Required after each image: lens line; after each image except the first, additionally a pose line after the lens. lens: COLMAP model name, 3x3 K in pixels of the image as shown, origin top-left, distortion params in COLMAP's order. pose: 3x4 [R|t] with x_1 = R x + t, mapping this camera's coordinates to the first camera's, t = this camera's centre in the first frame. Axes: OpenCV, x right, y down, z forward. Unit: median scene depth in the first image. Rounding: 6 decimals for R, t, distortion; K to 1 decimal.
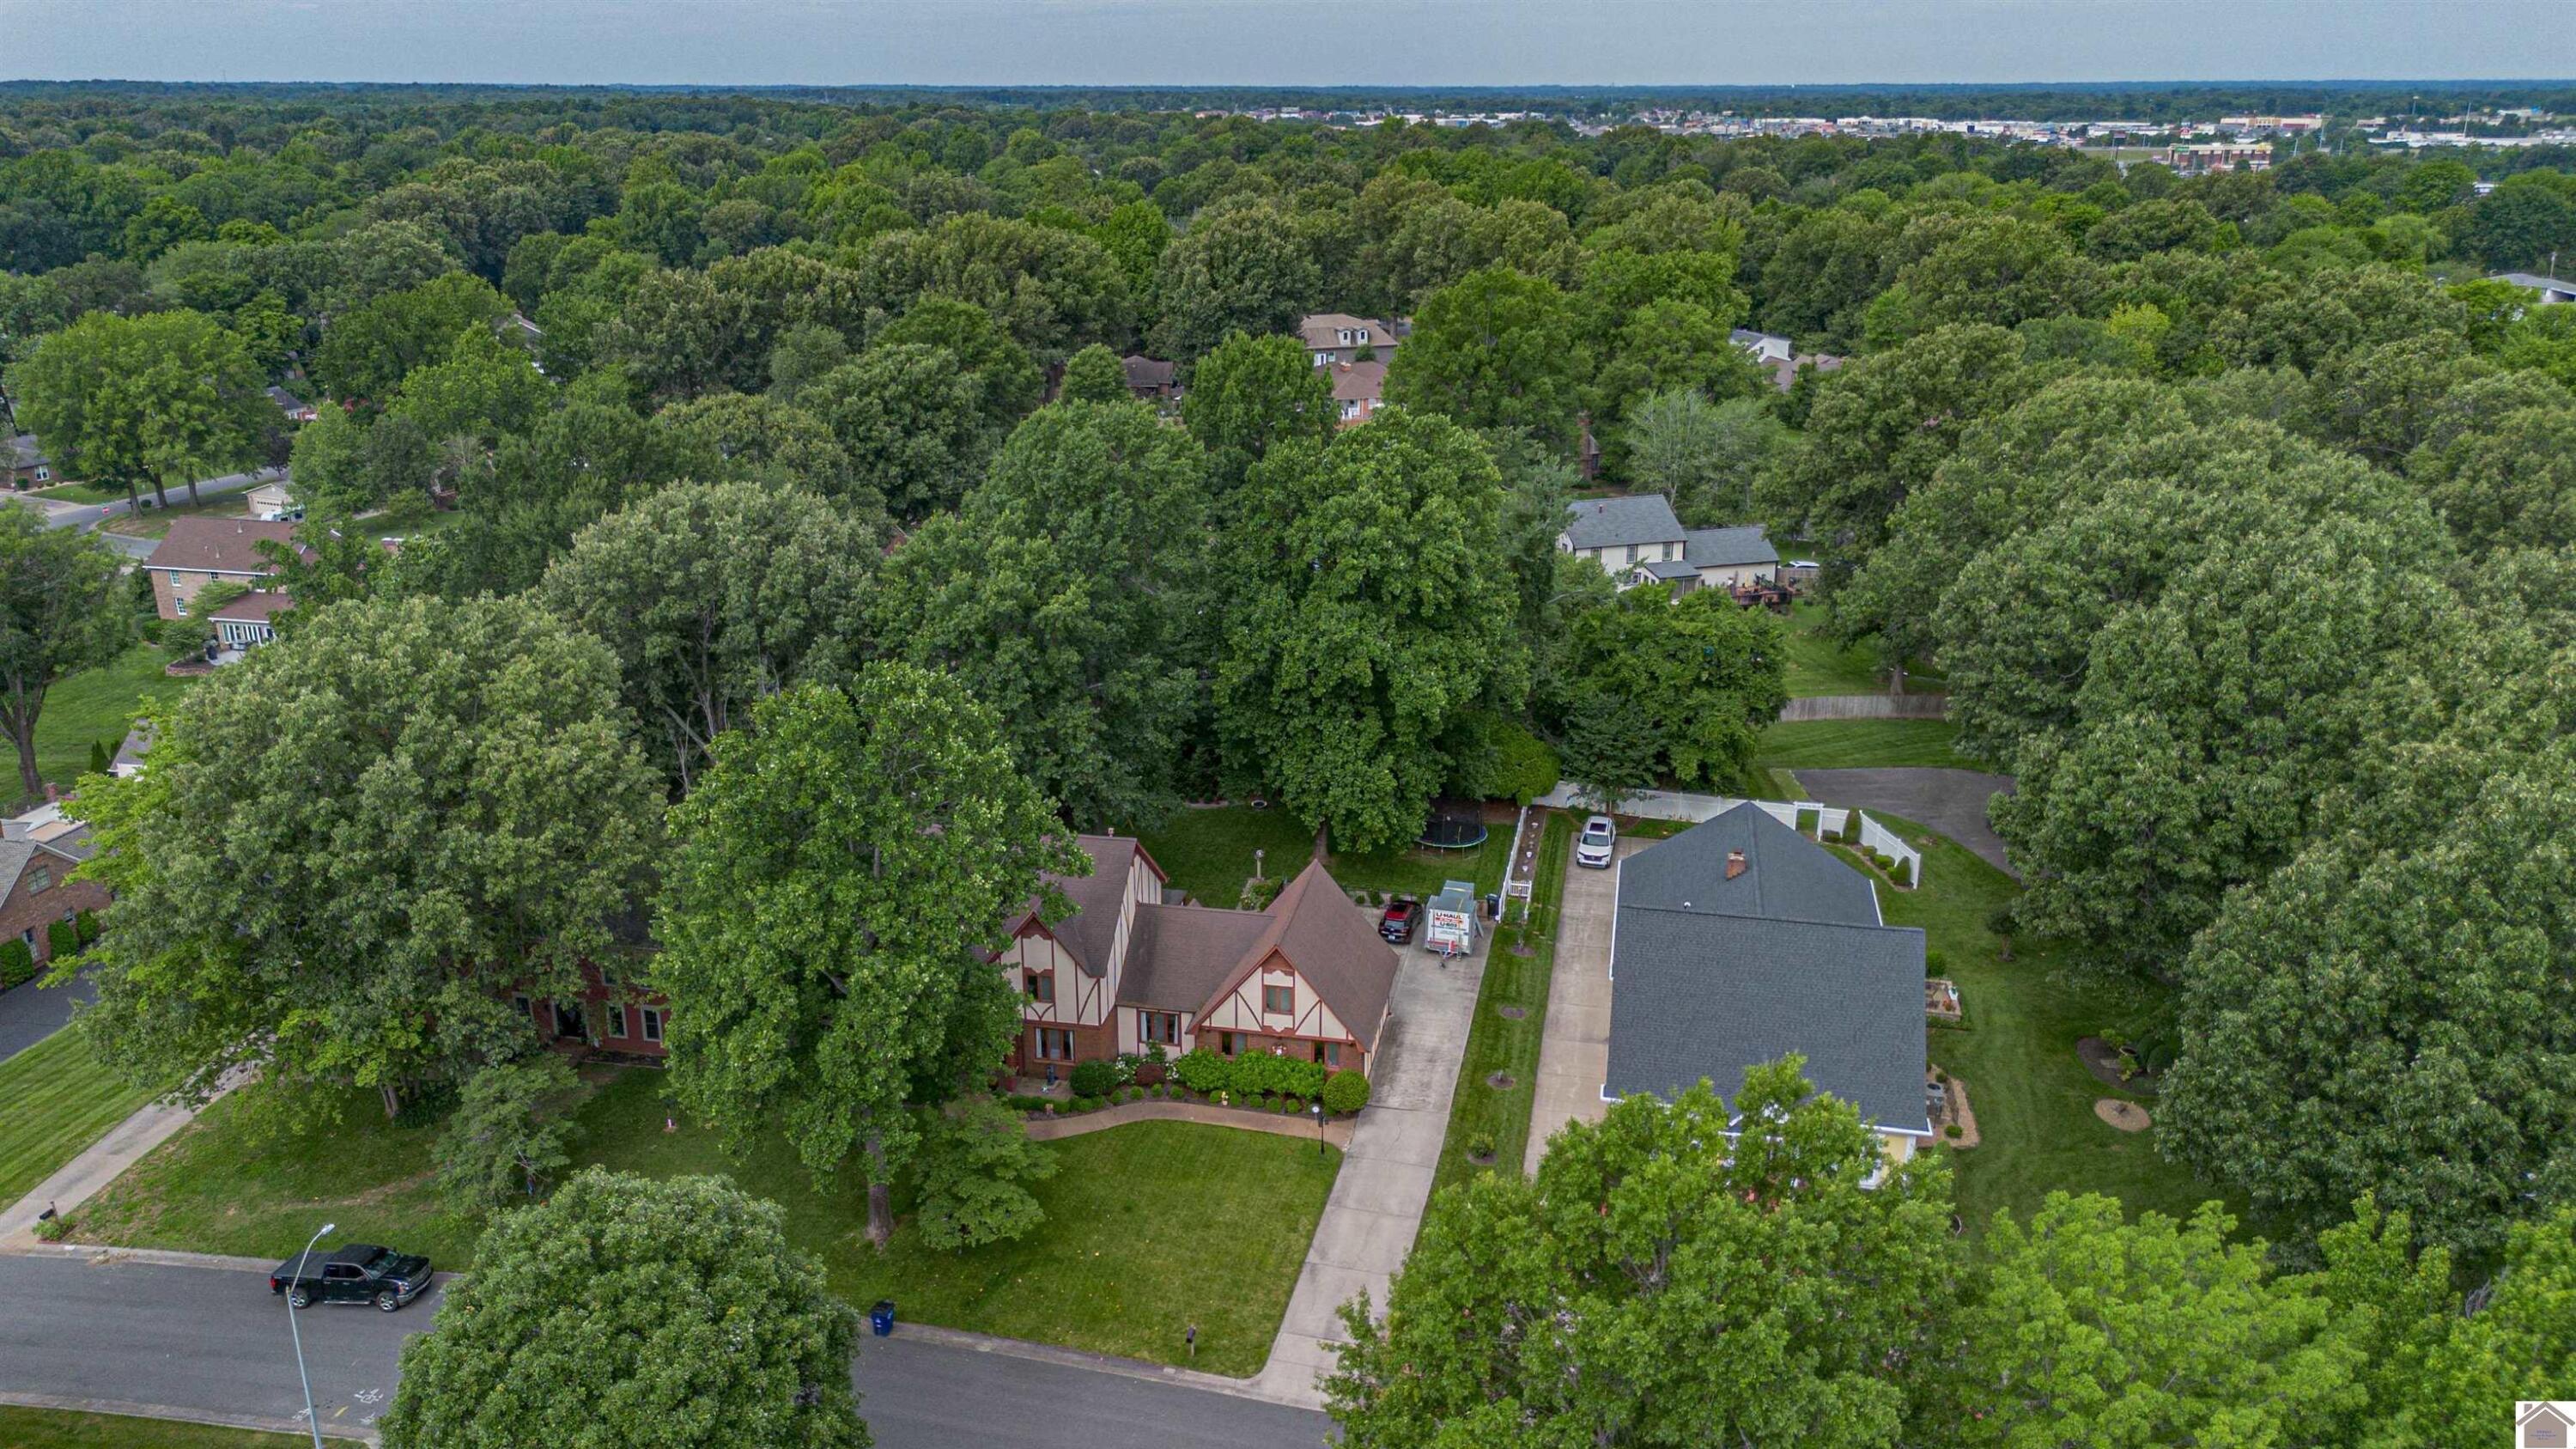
lens RADIAL K [[1836.8, 0, 1280.4], [0, 1836.8, 721.0], [0, 0, 1]] dist [0.060554, -0.002928]
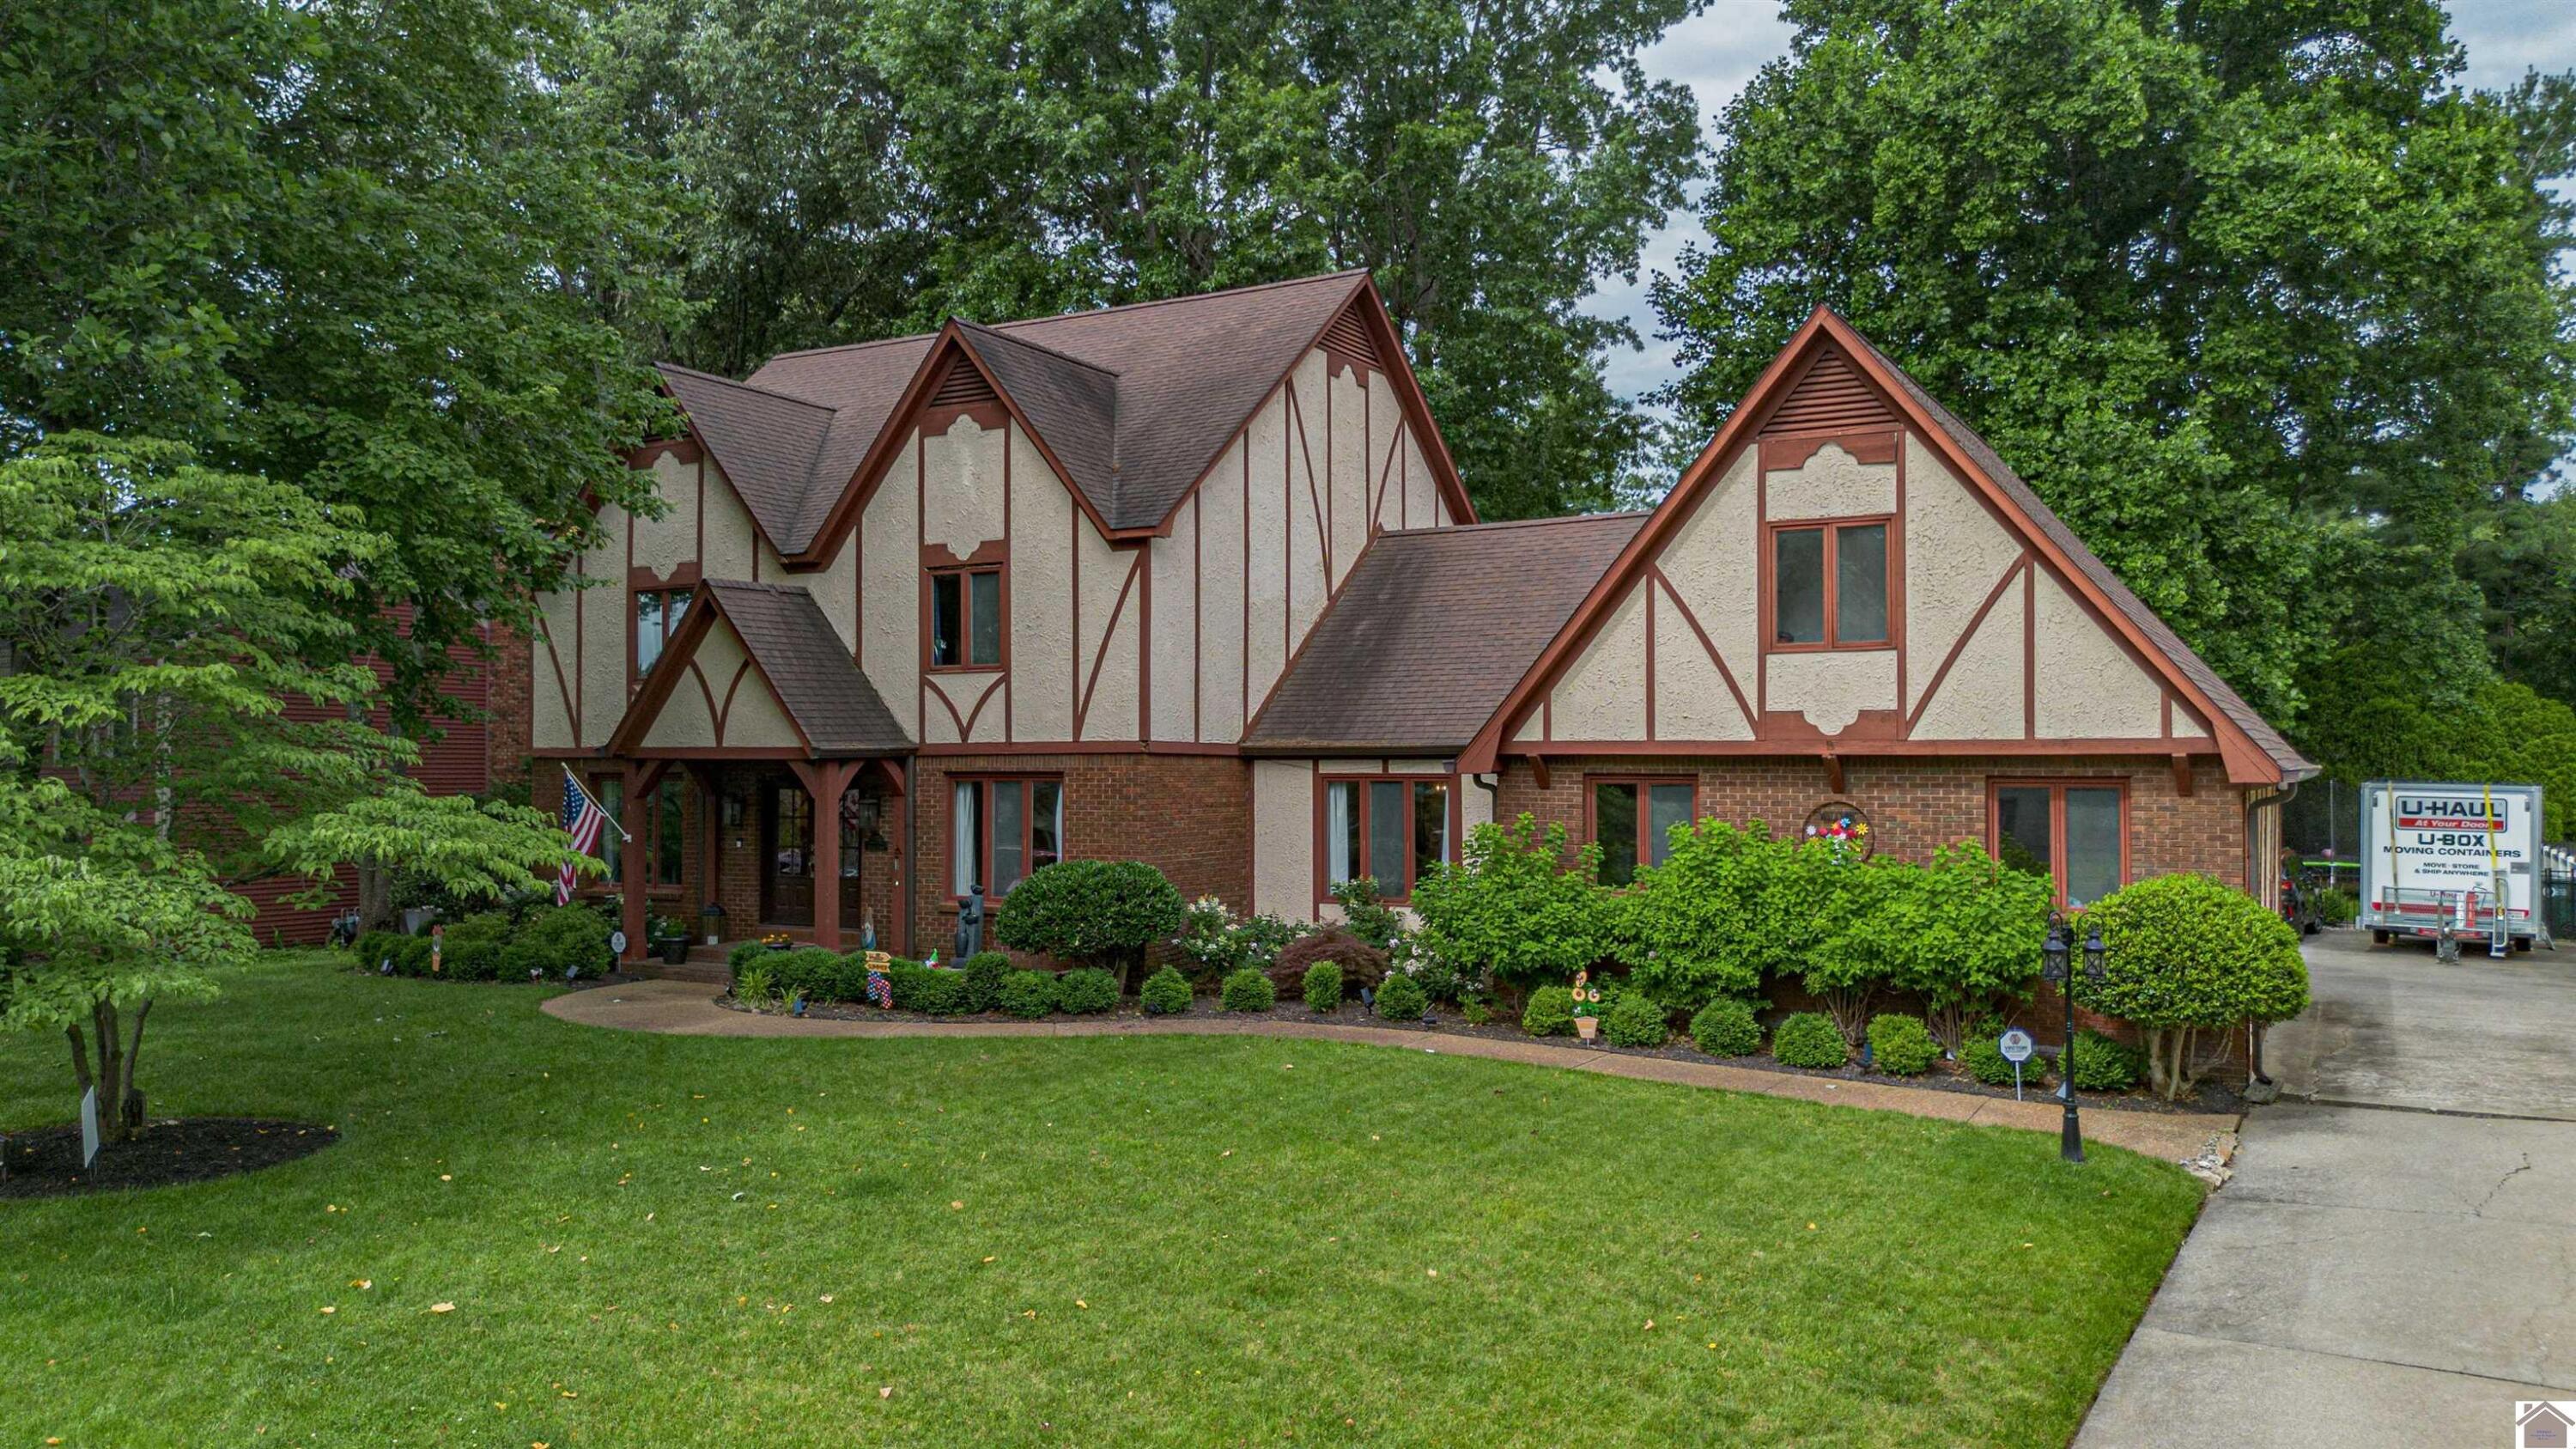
lens RADIAL K [[1836.8, 0, 1293.1], [0, 1836.8, 734.4], [0, 0, 1]] dist [0.060554, -0.002928]
pose [[0.948876, -0.008456, -0.315537, 0.008074], [-0.096873, 0.943599, -0.316602, 0.248497], [0.300417, 0.330983, 0.894539, 0.765121]]
